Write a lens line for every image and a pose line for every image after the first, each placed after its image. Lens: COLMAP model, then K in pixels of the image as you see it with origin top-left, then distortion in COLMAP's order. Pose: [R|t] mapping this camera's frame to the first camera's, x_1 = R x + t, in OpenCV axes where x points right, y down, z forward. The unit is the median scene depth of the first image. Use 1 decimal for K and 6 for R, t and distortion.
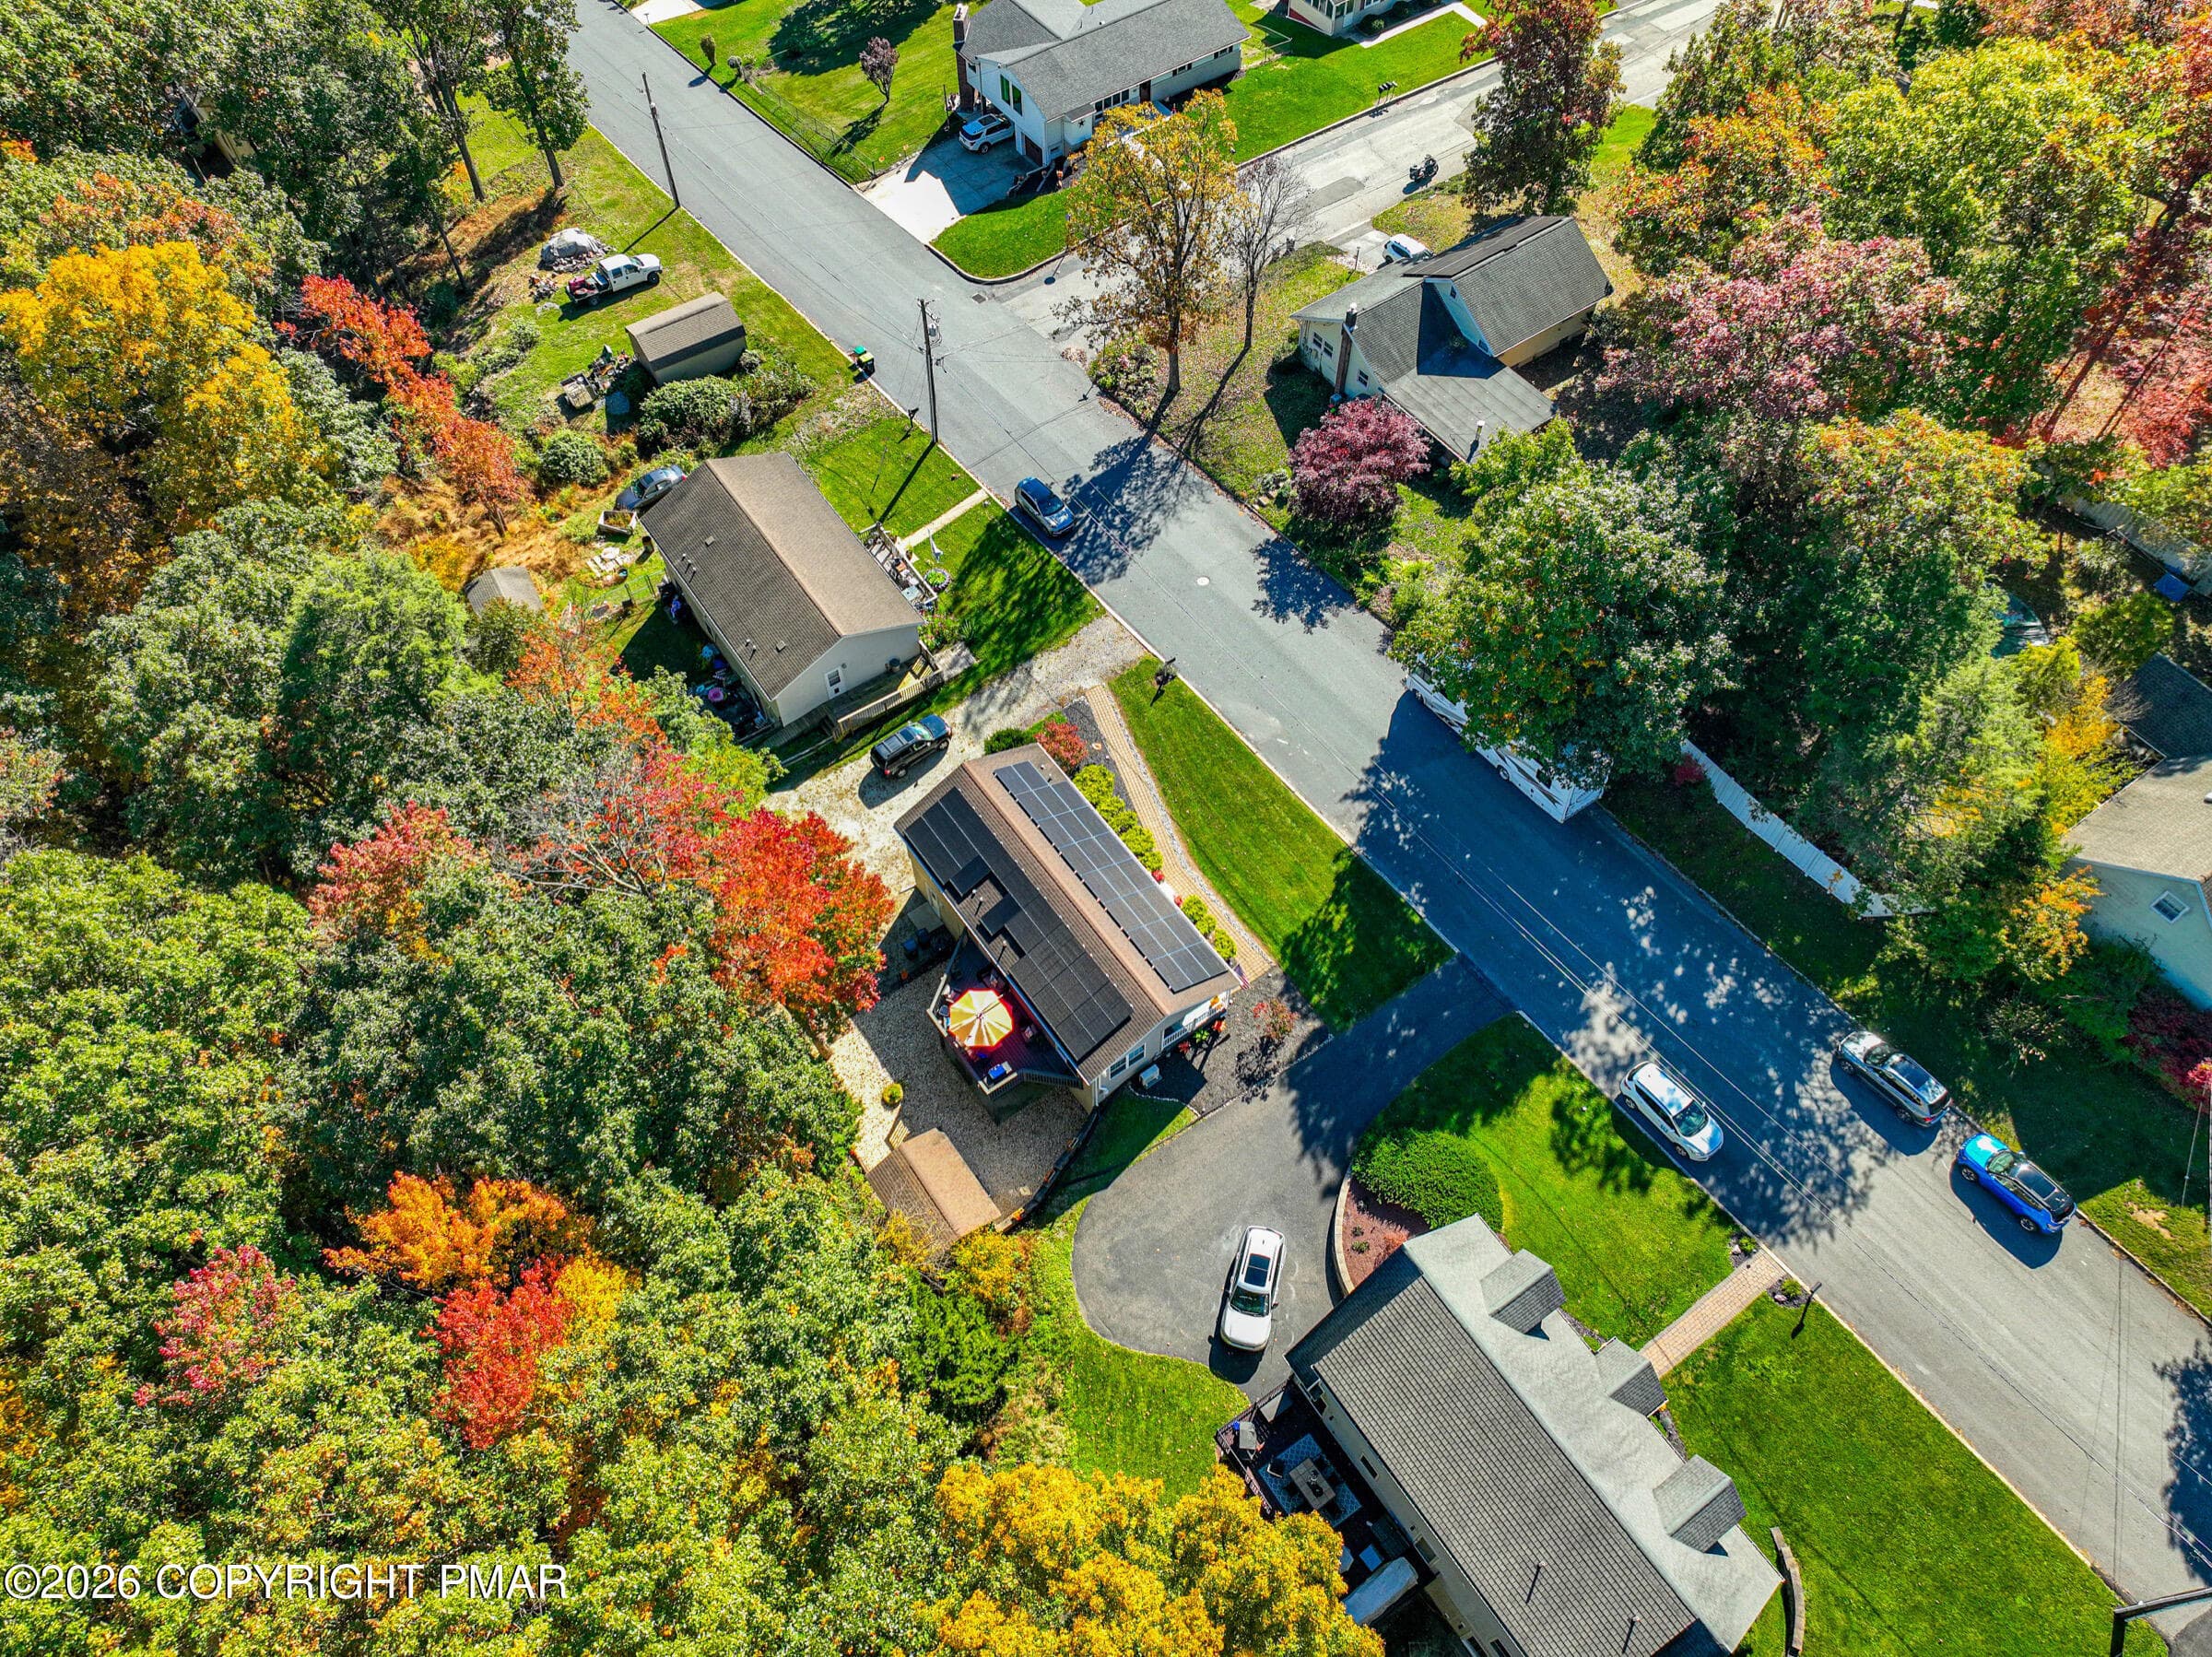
lens RADIAL K [[1553.1, 0, 1103.8], [0, 1553.1, 828.6], [0, 0, 1]] dist [0.004814, 0.016465]
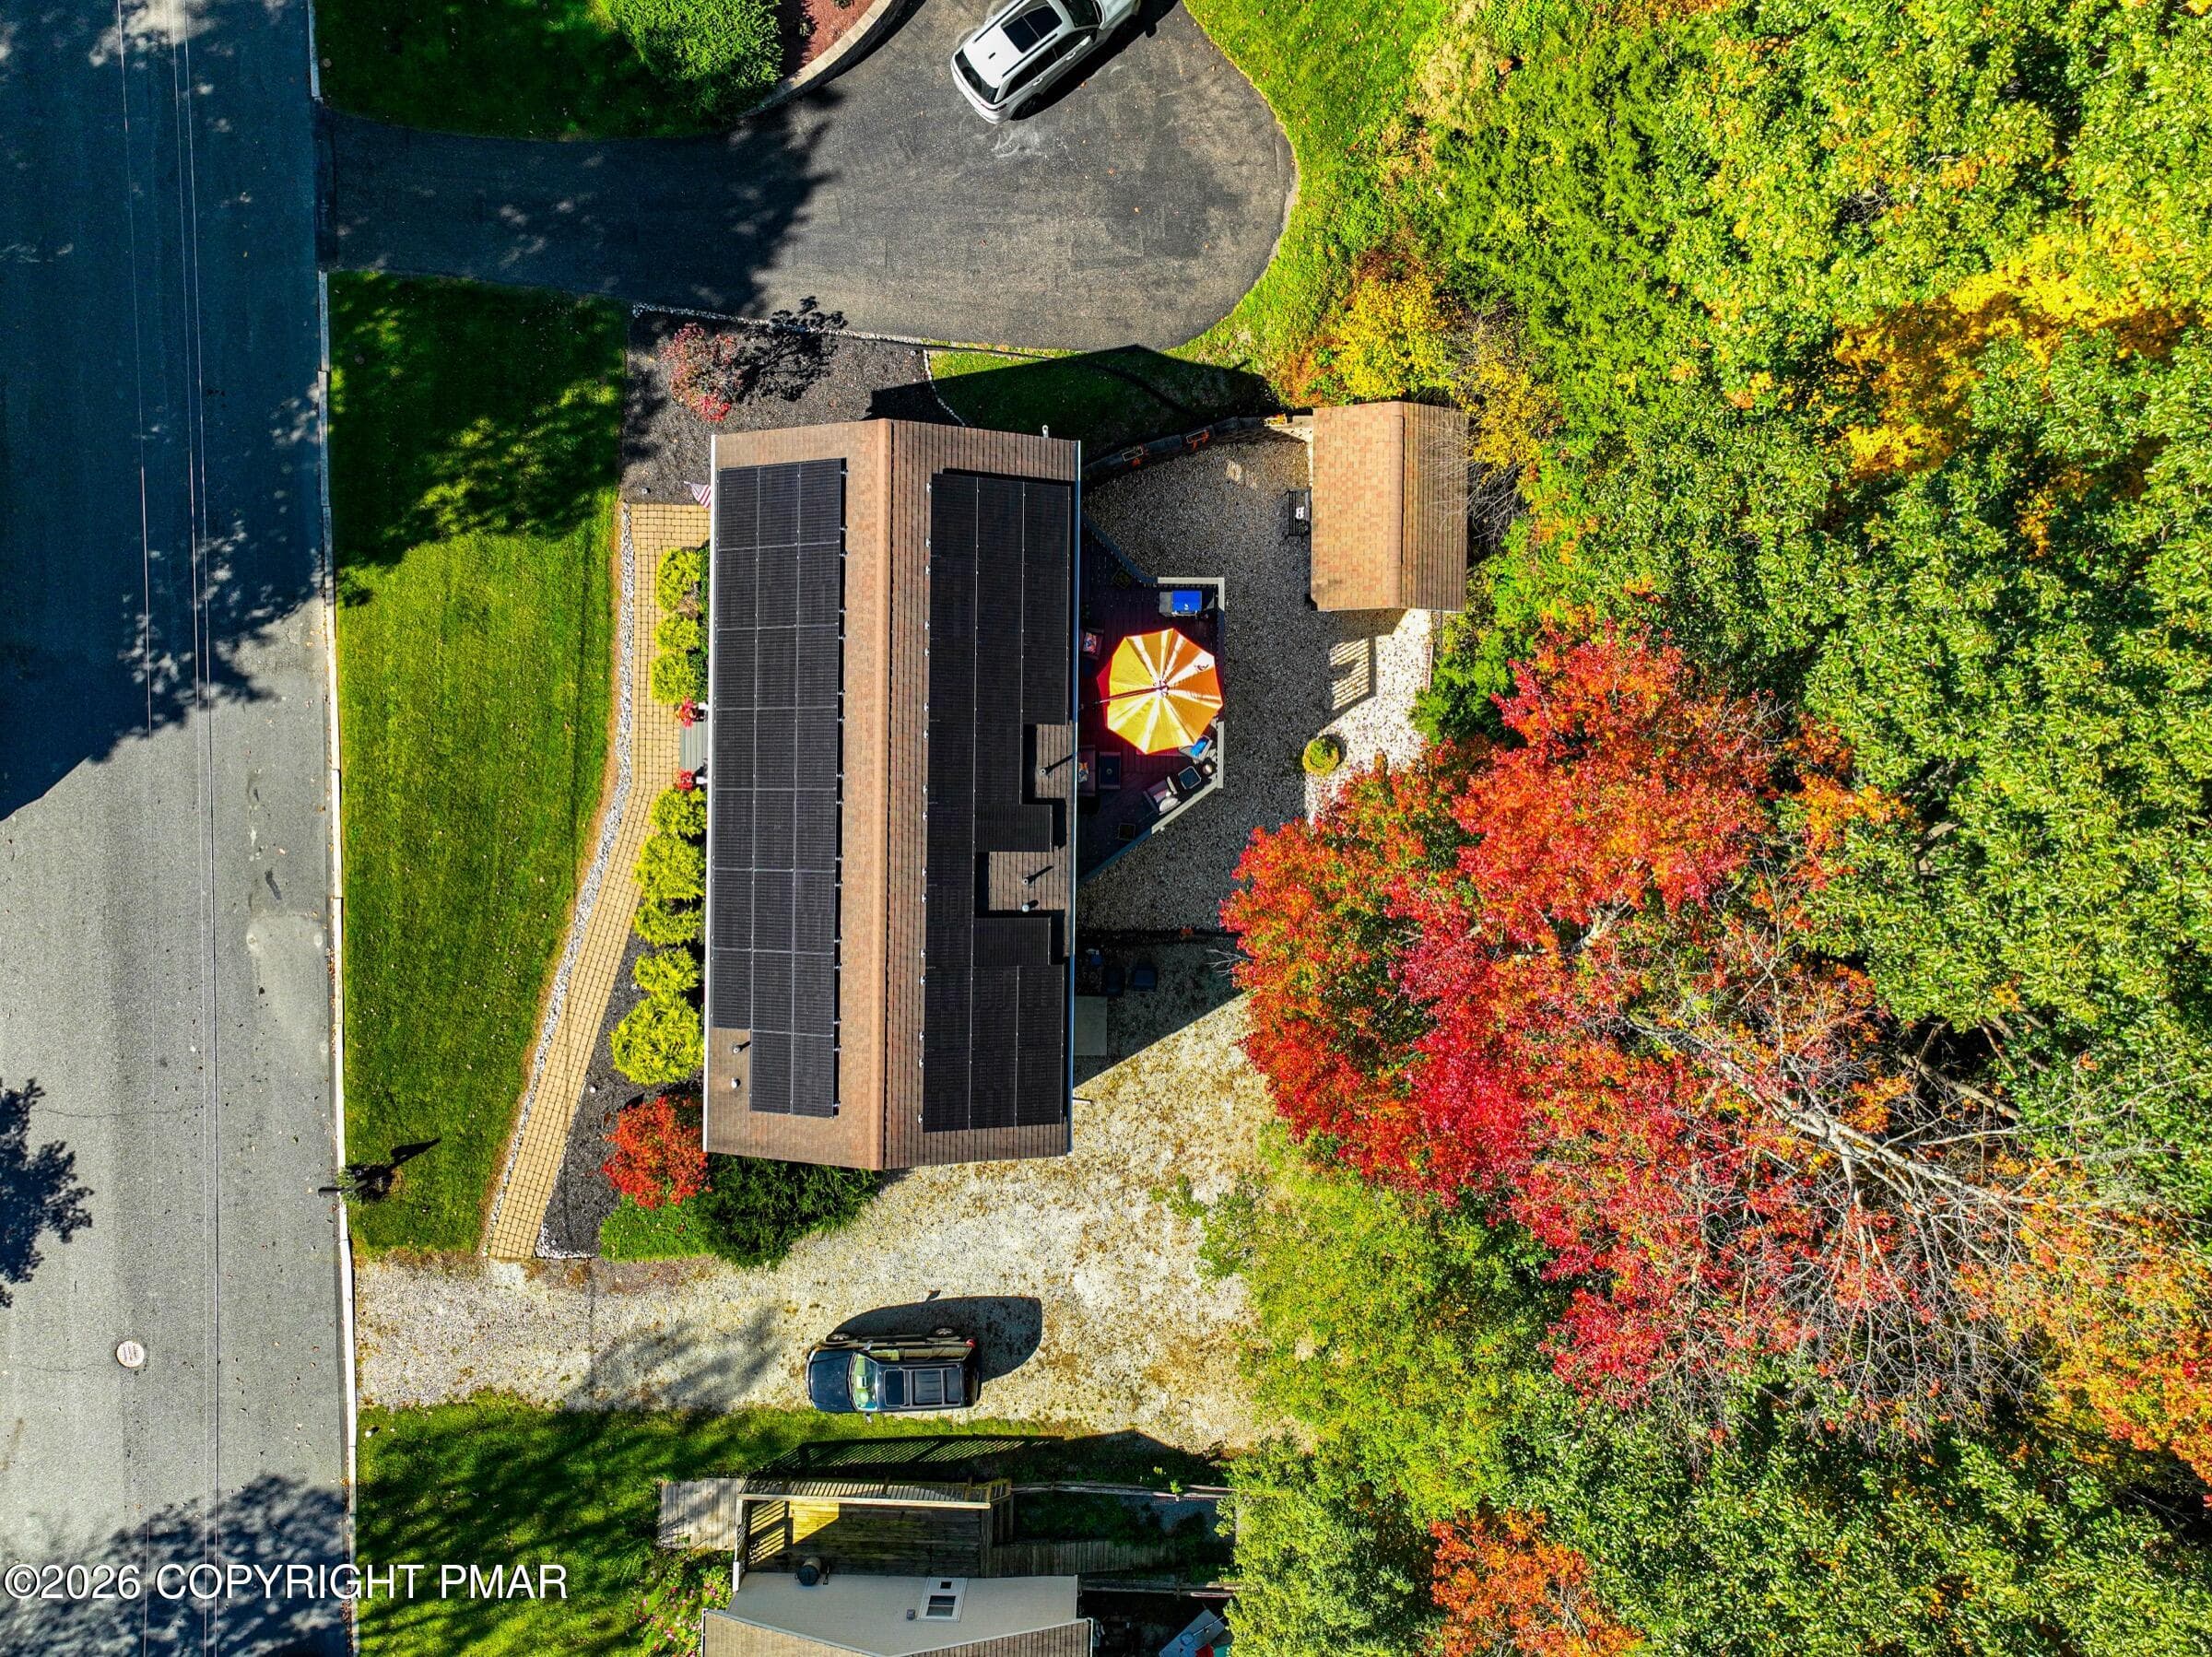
lens RADIAL K [[1553.1, 0, 1115.7], [0, 1553.1, 823.4], [0, 0, 1]] dist [0.004814, 0.016465]
pose [[-0.808309, -0.588757, 0.001318, -0.077851], [0.494210, -0.677285, 0.545015, -0.165737], [-0.319989, 0.441192, 0.838425, 0.482907]]
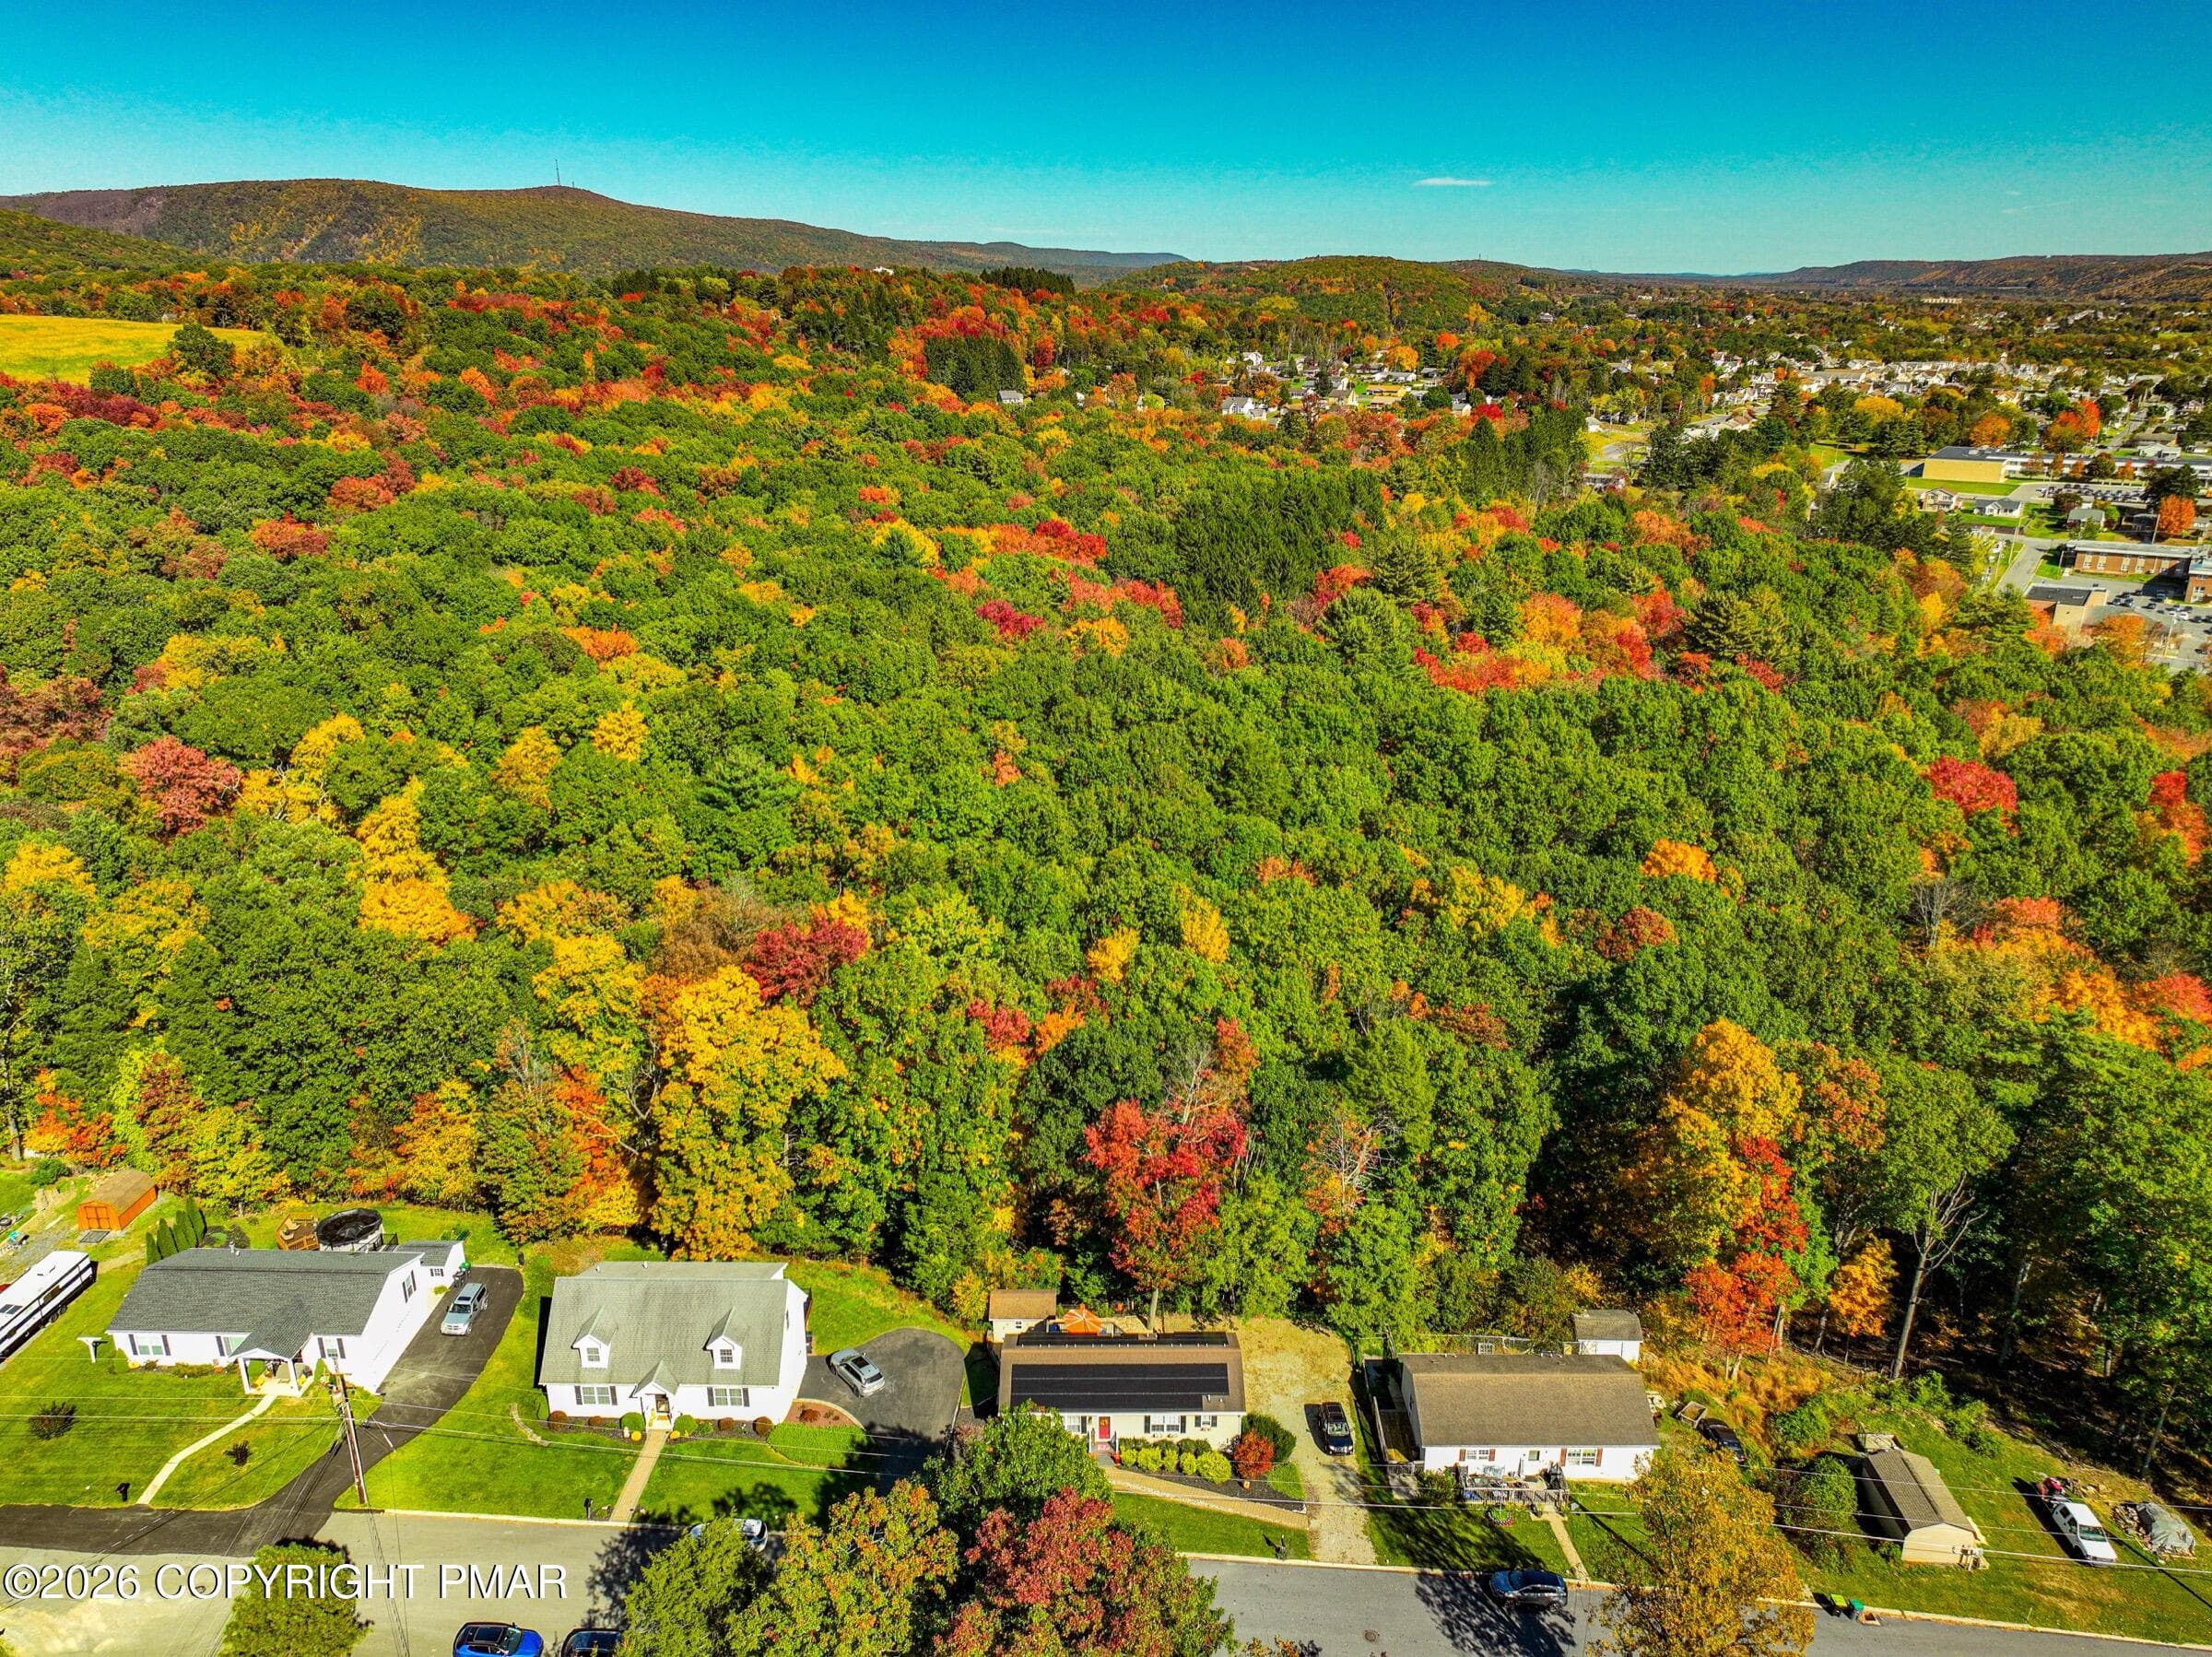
lens RADIAL K [[1553.1, 0, 1110.5], [0, 1553.1, 835.9], [0, 0, 1]] dist [0.004814, 0.016465]
pose [[-0.572969, 0.277772, -0.771070, 0.842334], [-0.683322, 0.357556, 0.636572, -0.919194], [0.452522, 0.891626, -0.015061, 0.478926]]
